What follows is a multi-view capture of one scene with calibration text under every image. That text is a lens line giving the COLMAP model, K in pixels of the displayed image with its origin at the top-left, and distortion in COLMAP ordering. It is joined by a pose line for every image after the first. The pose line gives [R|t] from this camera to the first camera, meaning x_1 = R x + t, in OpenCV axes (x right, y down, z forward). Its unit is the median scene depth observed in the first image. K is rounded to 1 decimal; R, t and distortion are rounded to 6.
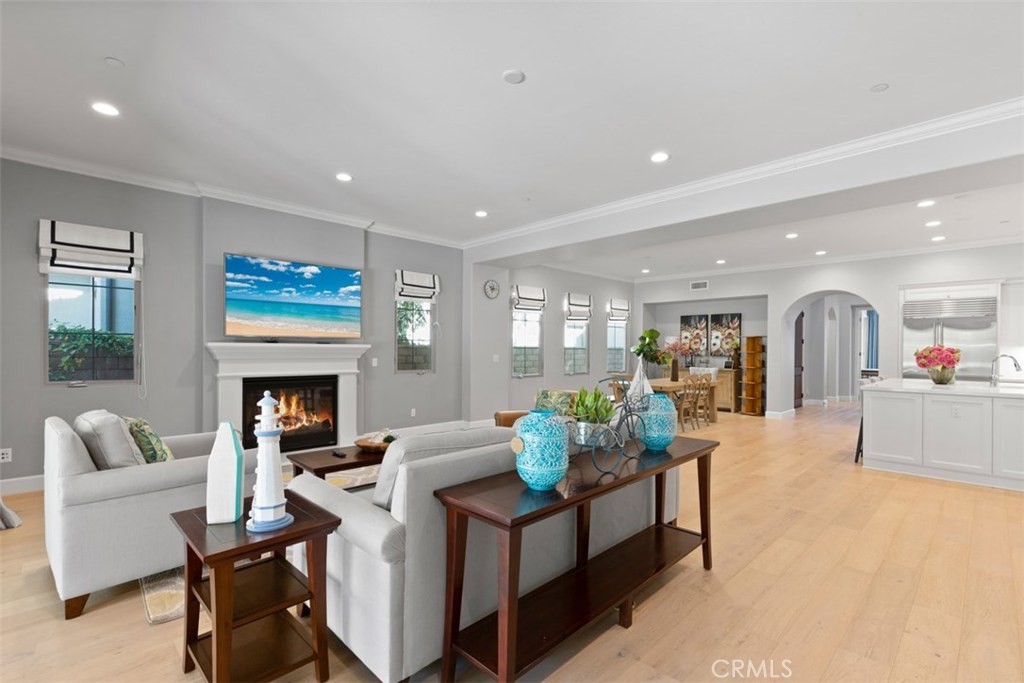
lens RADIAL K [[466.8, 0, 510.7], [0, 466.8, 344.8], [0, 0, 1]] dist [0.003176, -0.000713]
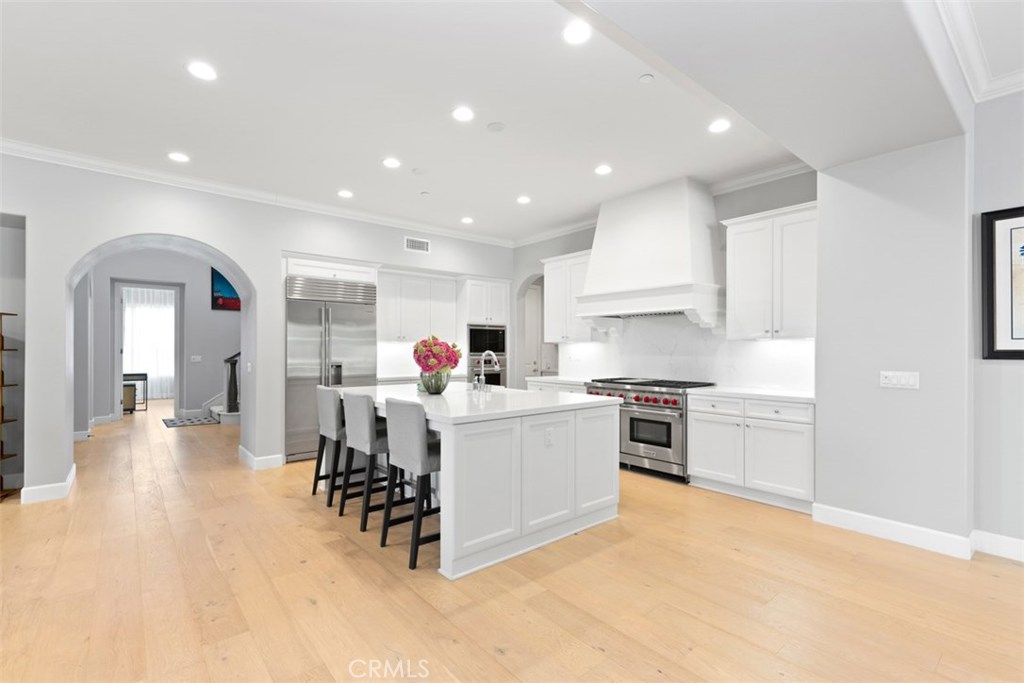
lens RADIAL K [[466.8, 0, 512.6], [0, 466.8, 345.2], [0, 0, 1]] dist [0.003176, -0.000713]
pose [[0.077271, 0.003039, 0.997005, 0.133943], [-0.014278, 0.999896, -0.001941, 0.005917], [-0.996908, -0.014086, 0.077307, 0.476535]]
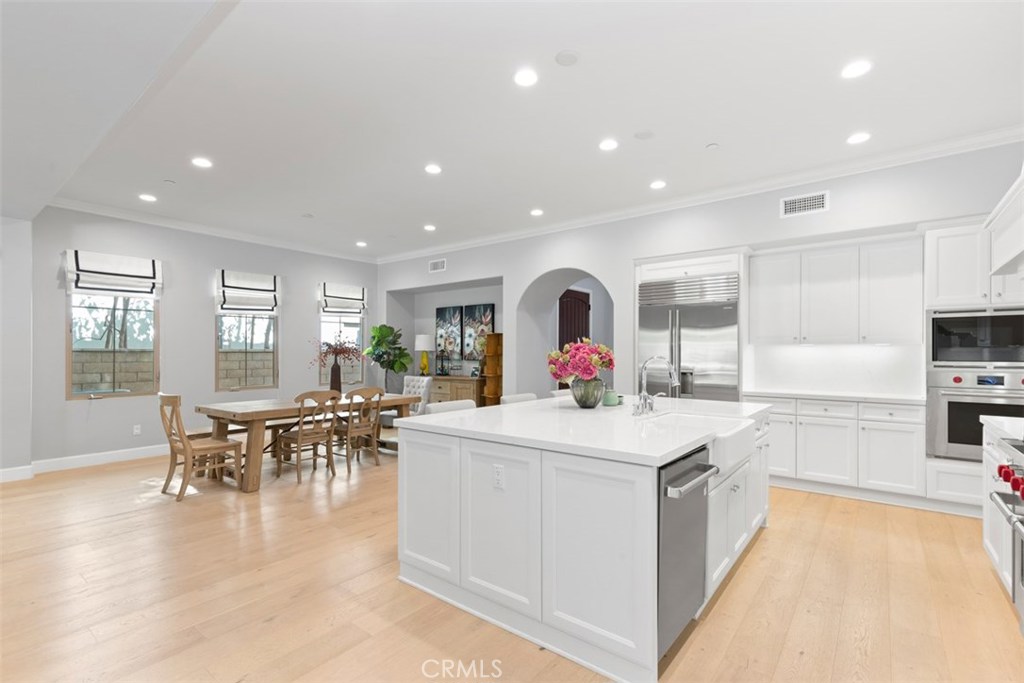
lens RADIAL K [[466.8, 0, 512.3], [0, 466.8, 351.5], [0, 0, 1]] dist [0.003176, -0.000713]
pose [[0.993245, -0.002841, 0.116002, 0.437993], [0.002094, 0.999976, 0.006564, 0.005205], [-0.116018, -0.006277, 0.993227, 0.246865]]
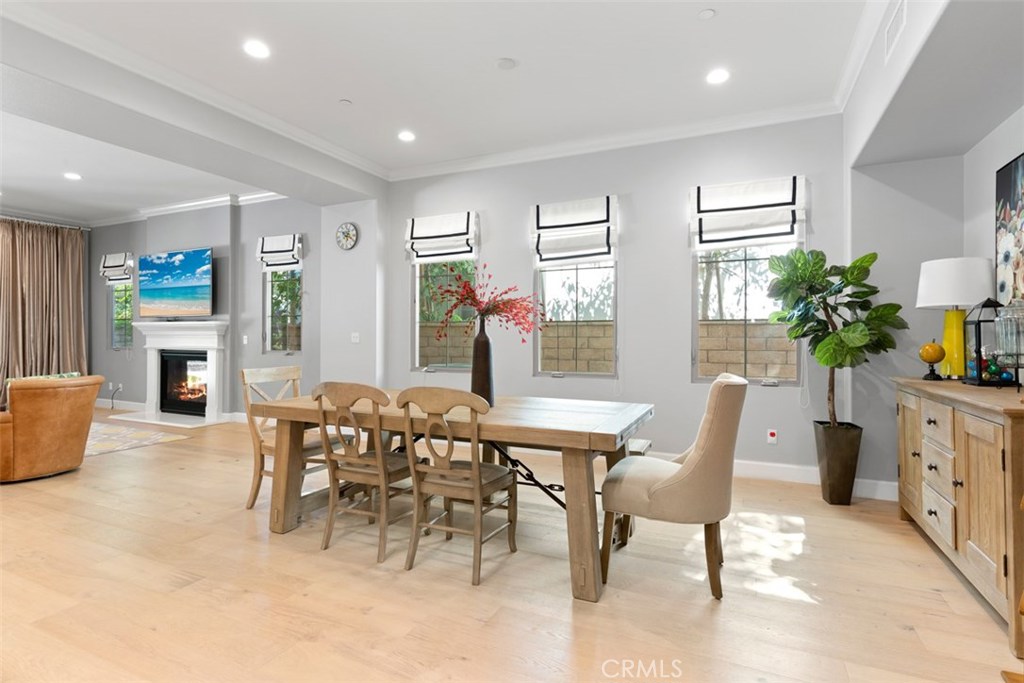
lens RADIAL K [[518.8, 0, 505.0], [0, 518.8, 339.2], [0, 0, 1]] dist [-0.002742, 0.000138]
pose [[0.344645, 0.001219, -0.938732, 0.582909], [0.011237, 0.999922, 0.005424, 0.024133], [0.938666, -0.012418, 0.344605, 0.726808]]
